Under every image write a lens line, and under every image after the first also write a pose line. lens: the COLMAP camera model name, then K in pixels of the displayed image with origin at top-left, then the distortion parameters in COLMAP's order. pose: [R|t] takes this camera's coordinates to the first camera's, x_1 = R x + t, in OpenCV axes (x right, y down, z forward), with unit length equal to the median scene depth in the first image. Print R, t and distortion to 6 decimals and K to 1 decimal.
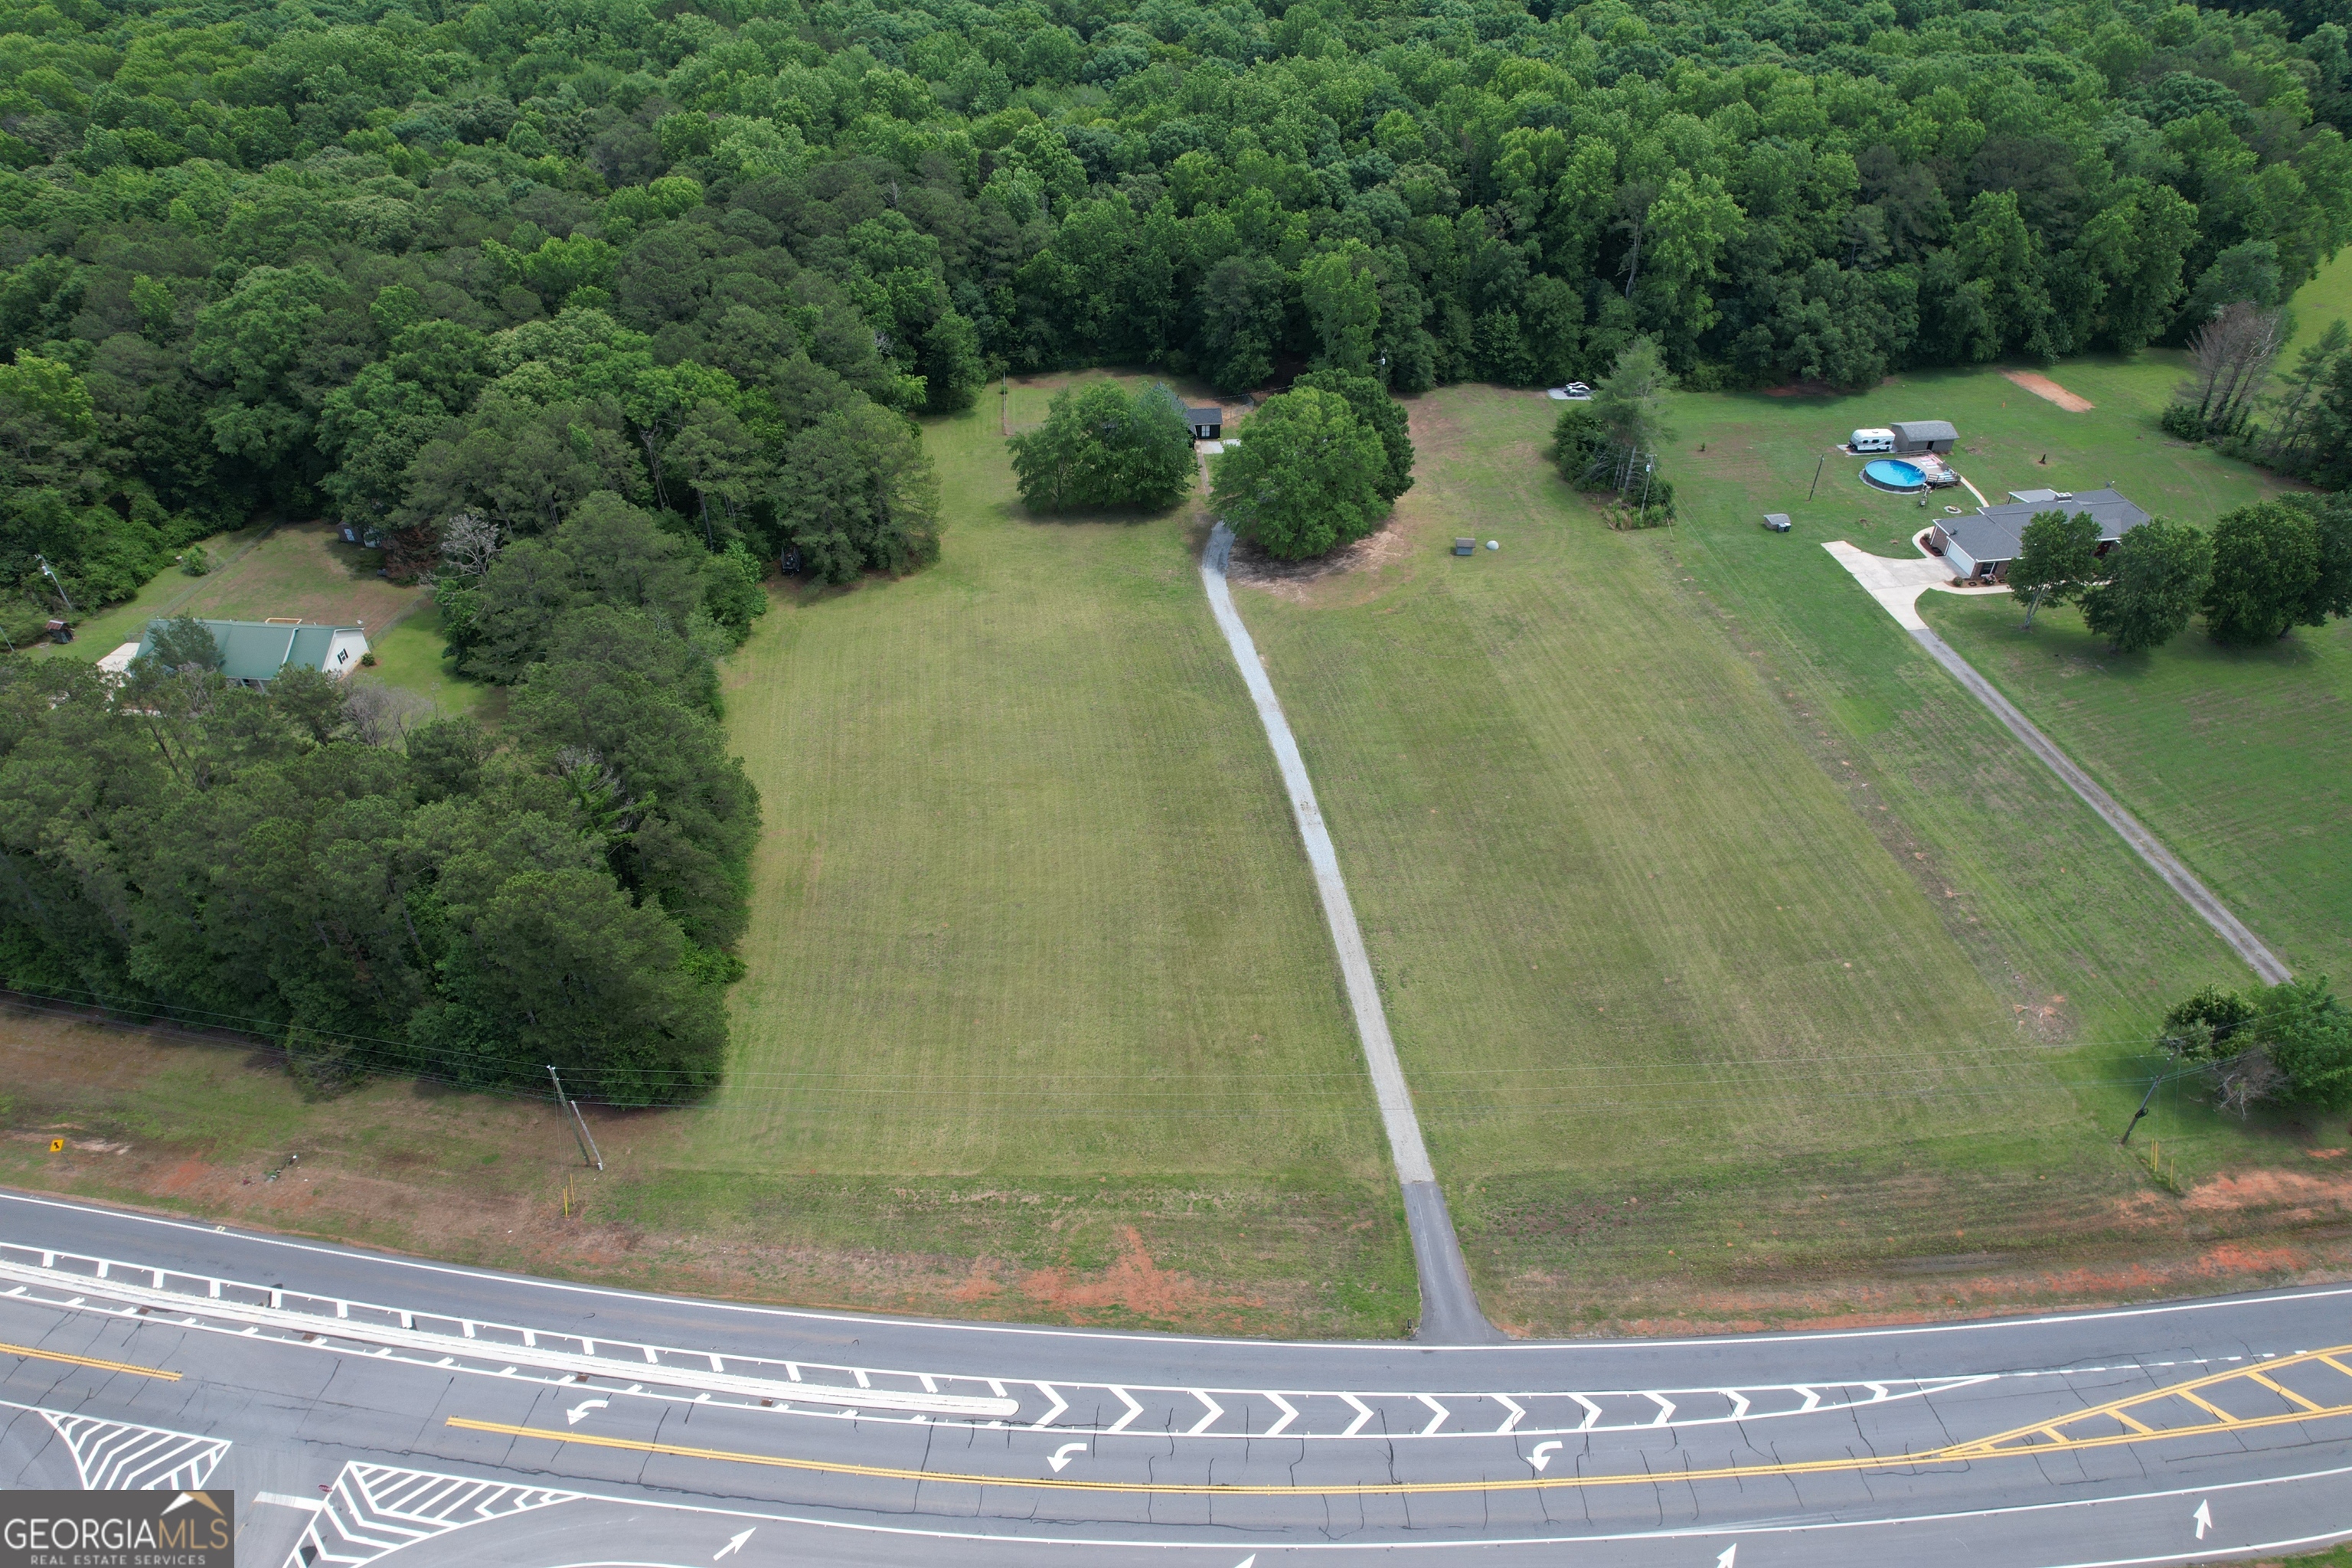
lens RADIAL K [[1491.0, 0, 1180.1], [0, 1491.0, 786.8], [0, 0, 1]] dist [-0.078846, 0.069630]
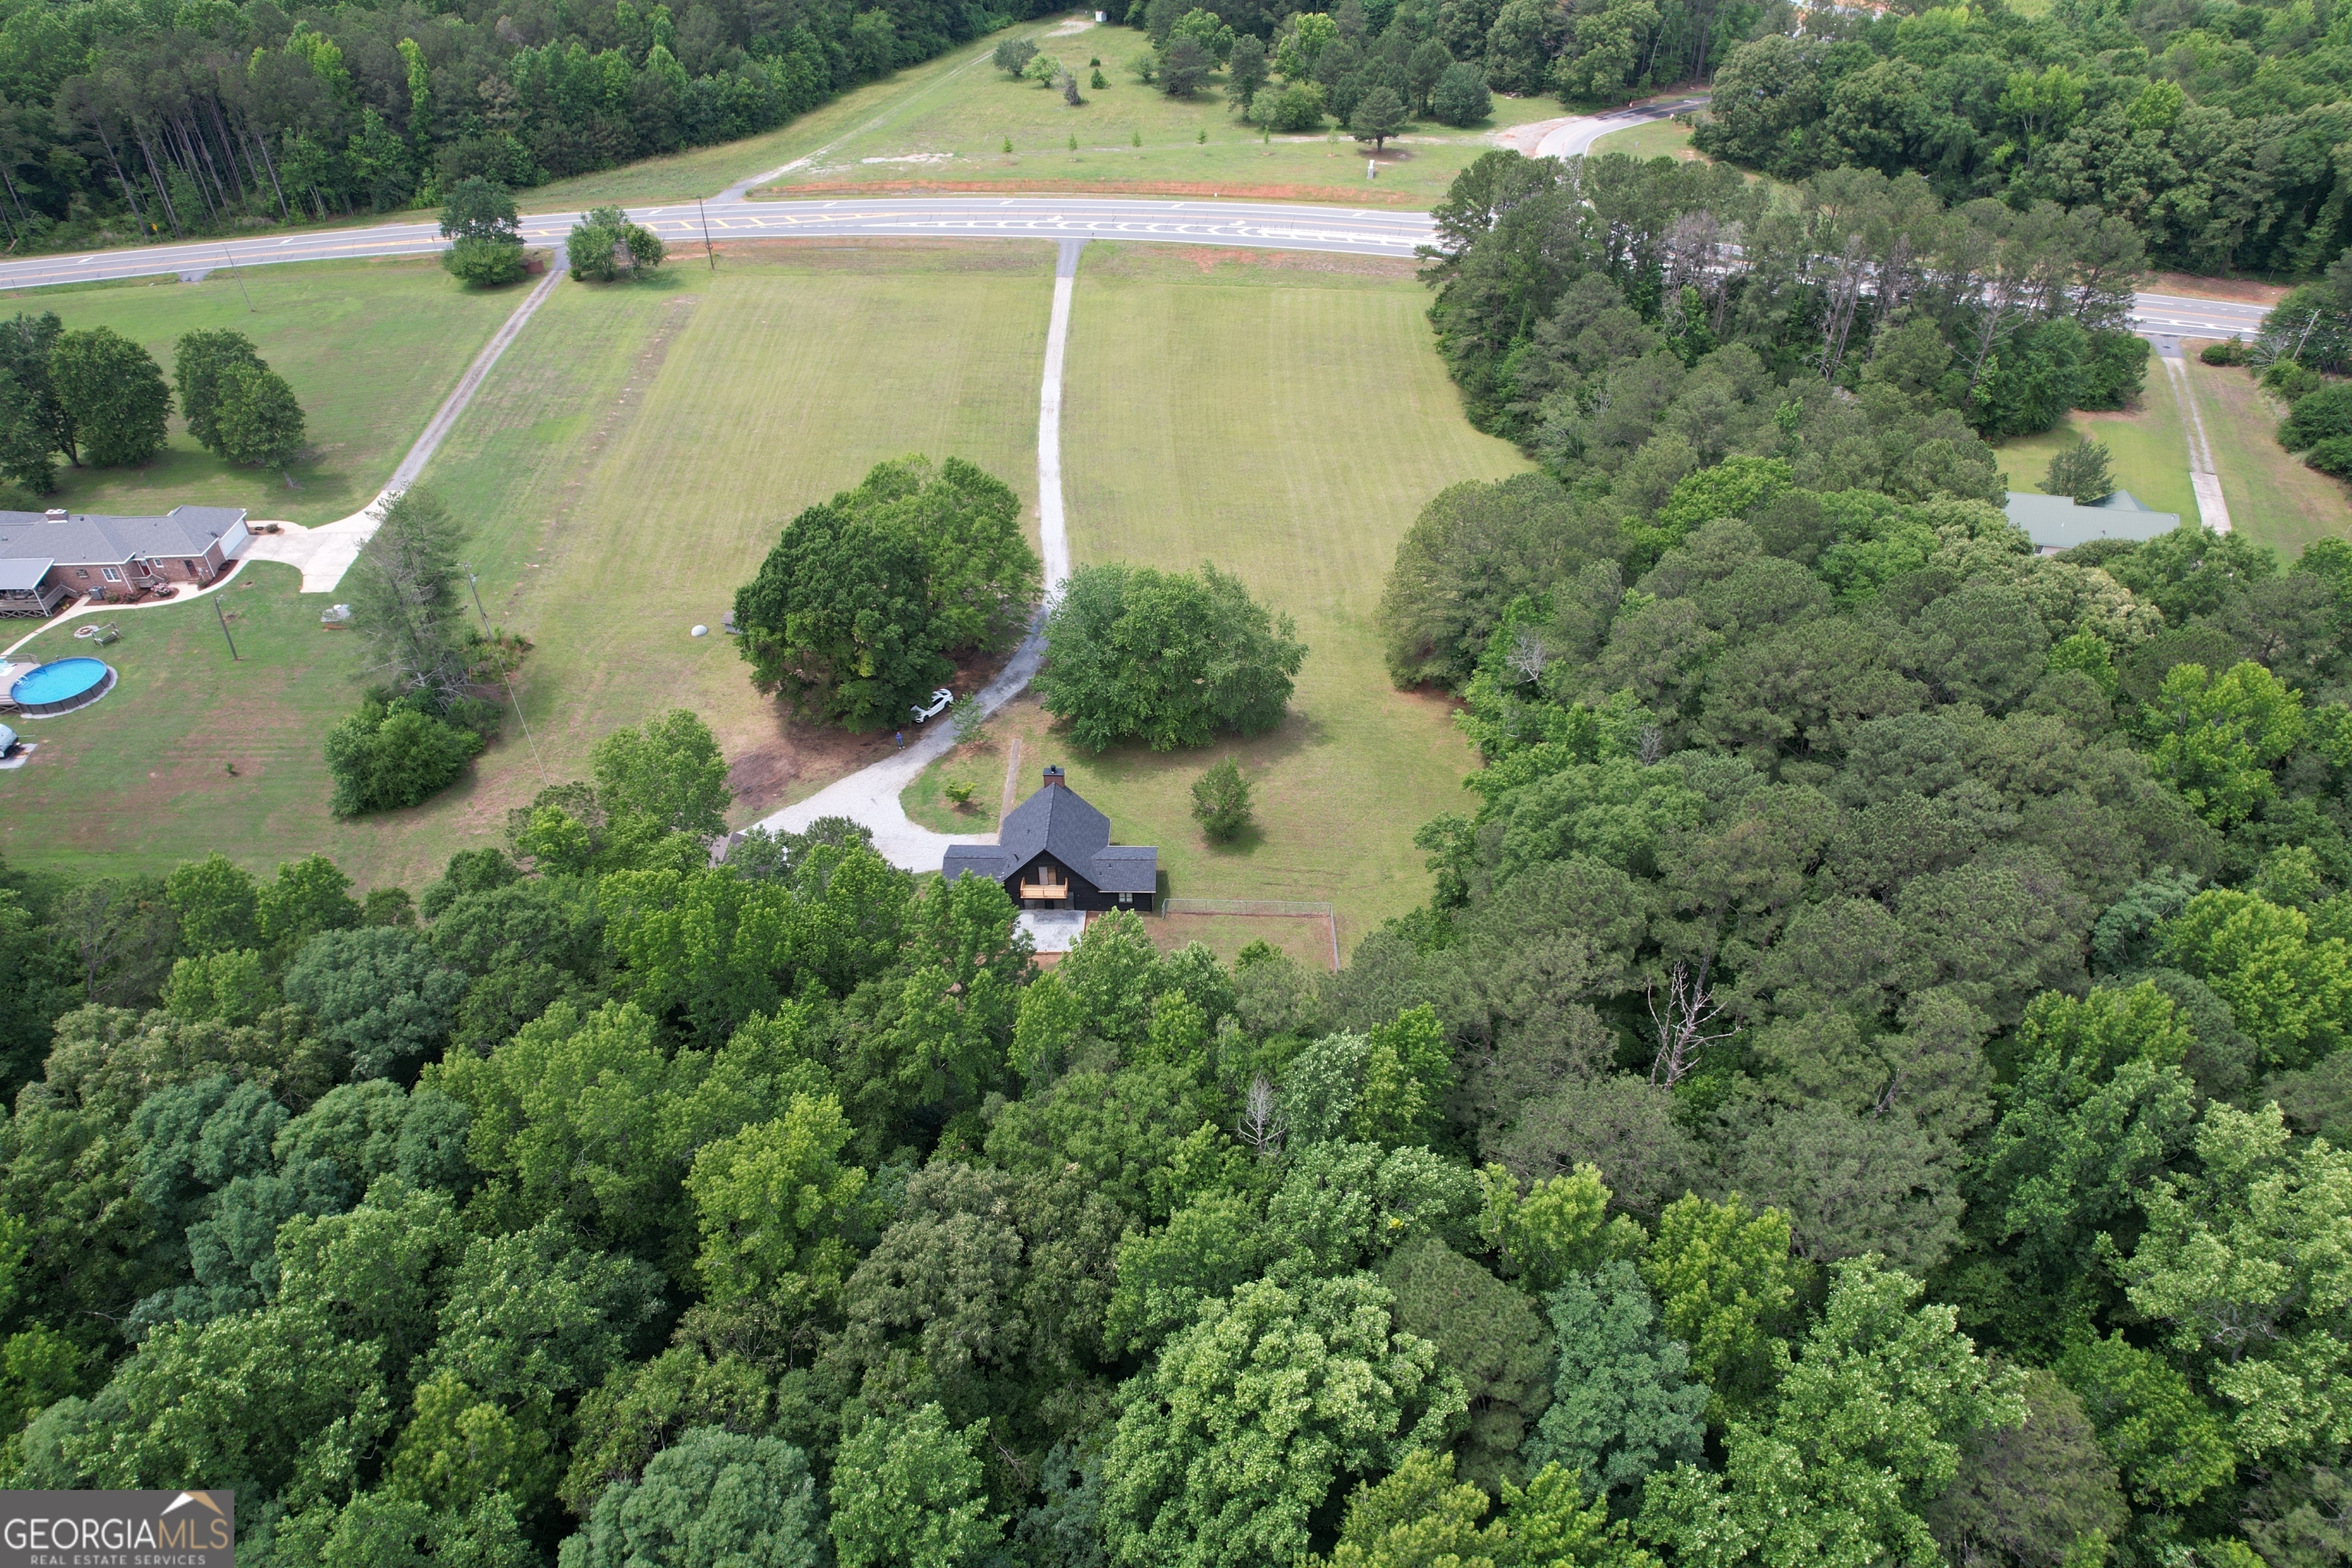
lens RADIAL K [[1493.4, 0, 1178.3], [0, 1493.4, 778.8], [0, 0, 1]] dist [-0.079782, 0.074183]
pose [[-0.995256, -0.055855, 0.079660, -0.144504], [0.064961, 0.228023, 0.971486, -1.105363], [-0.072426, 0.972052, -0.223313, 1.501898]]
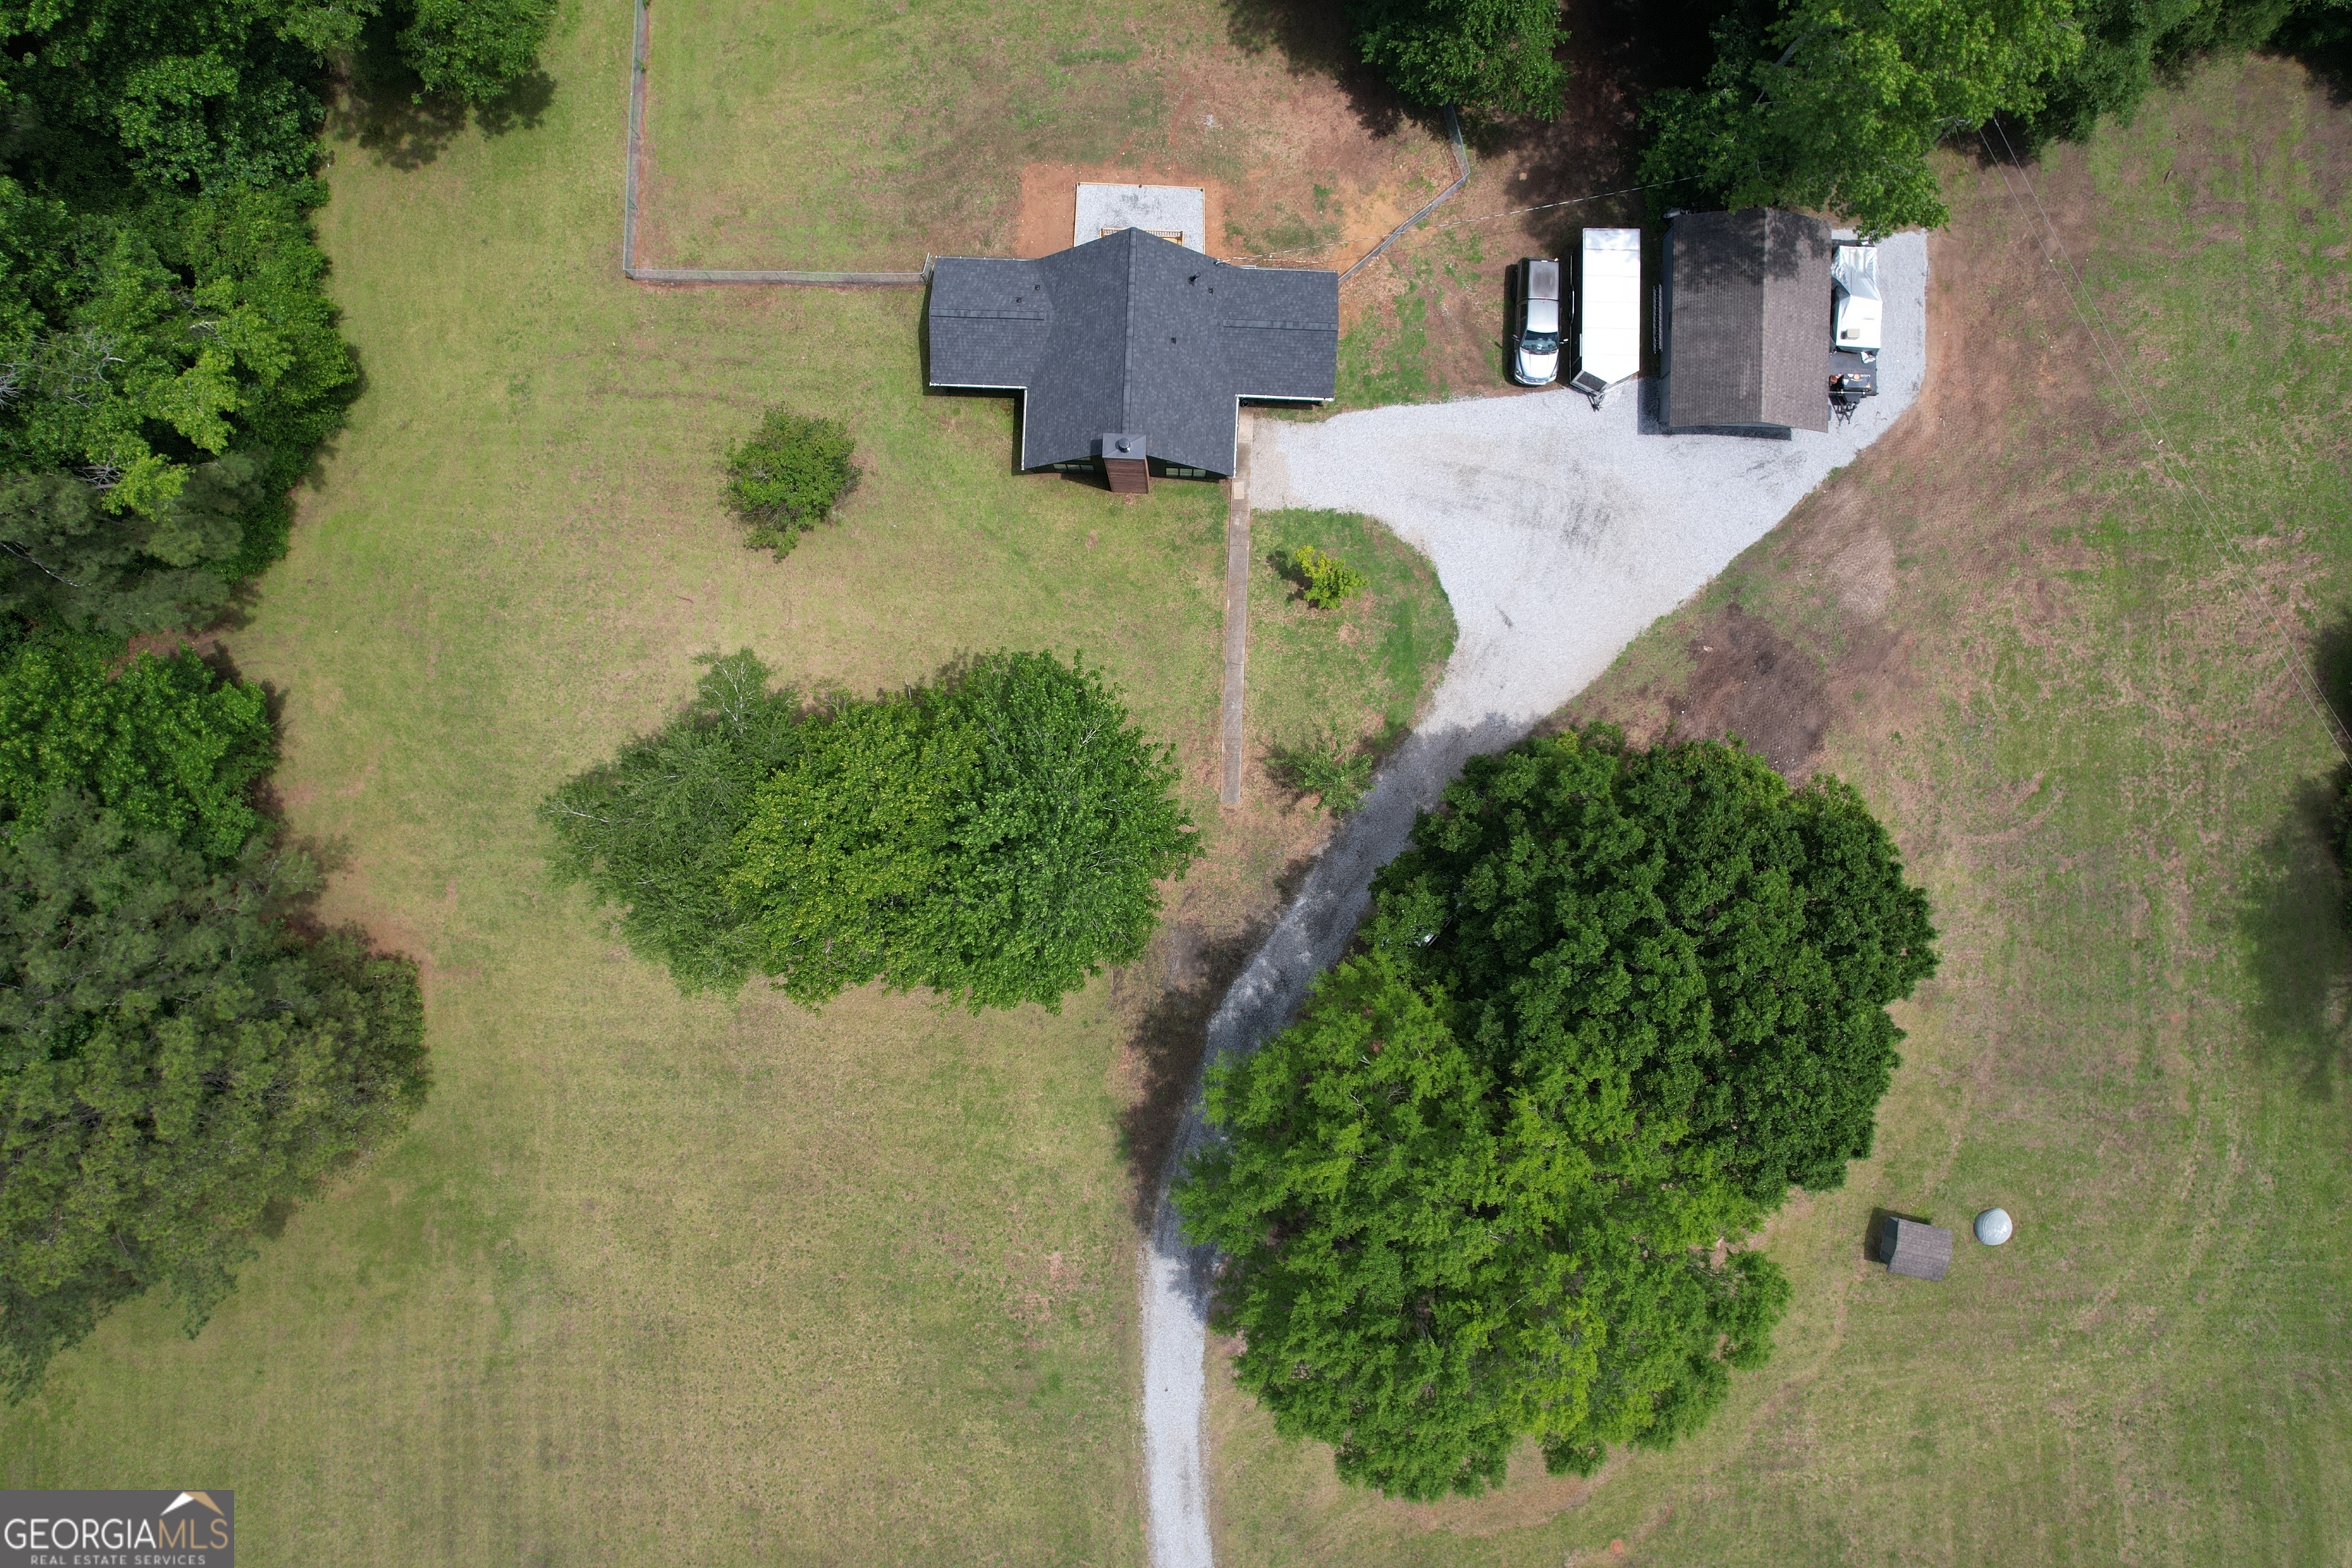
lens RADIAL K [[1493.4, 0, 1178.3], [0, 1493.4, 778.8], [0, 0, 1]] dist [-0.079782, 0.074183]
pose [[0.993024, 0.117912, -0.000677, 0.008300], [-0.073534, 0.623752, 0.778156, -0.583389], [0.092176, -0.772677, 0.628071, 1.026968]]
